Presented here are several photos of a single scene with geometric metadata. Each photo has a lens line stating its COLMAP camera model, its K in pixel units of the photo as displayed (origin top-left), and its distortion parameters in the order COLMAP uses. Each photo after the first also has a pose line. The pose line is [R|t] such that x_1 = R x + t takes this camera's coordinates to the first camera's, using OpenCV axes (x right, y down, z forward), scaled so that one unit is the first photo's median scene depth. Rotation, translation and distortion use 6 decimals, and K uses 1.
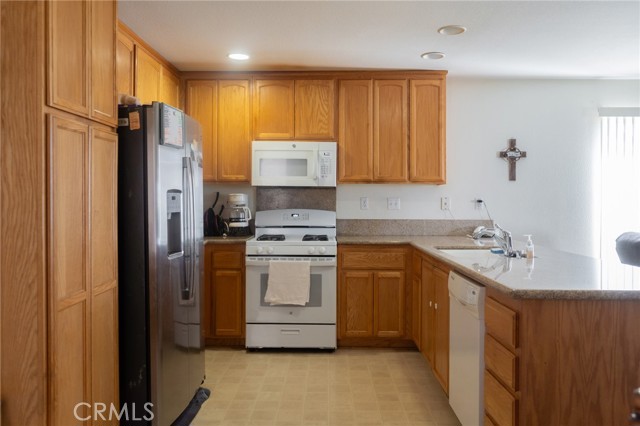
lens RADIAL K [[534.1, 0, 323.1], [0, 534.1, 200.5], [0, 0, 1]] dist [-0.006258, -0.001511]
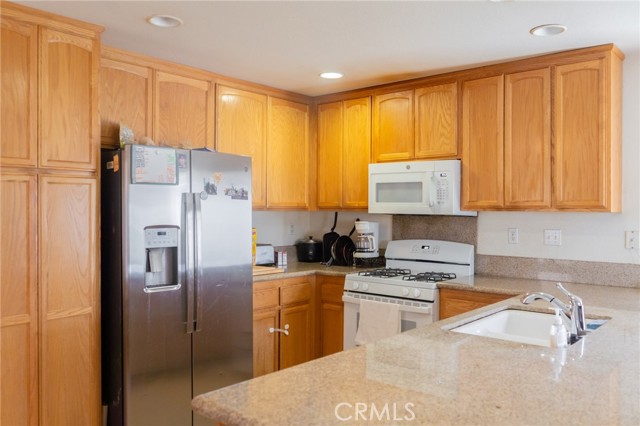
lens RADIAL K [[540.6, 0, 301.1], [0, 540.6, 212.8], [0, 0, 1]] dist [-0.008051, -0.002427]
pose [[0.762913, 0.003350, -0.646493, 0.372671], [-0.004185, 0.999991, 0.000244, -0.028285], [0.646488, 0.002520, 0.762920, 0.227915]]
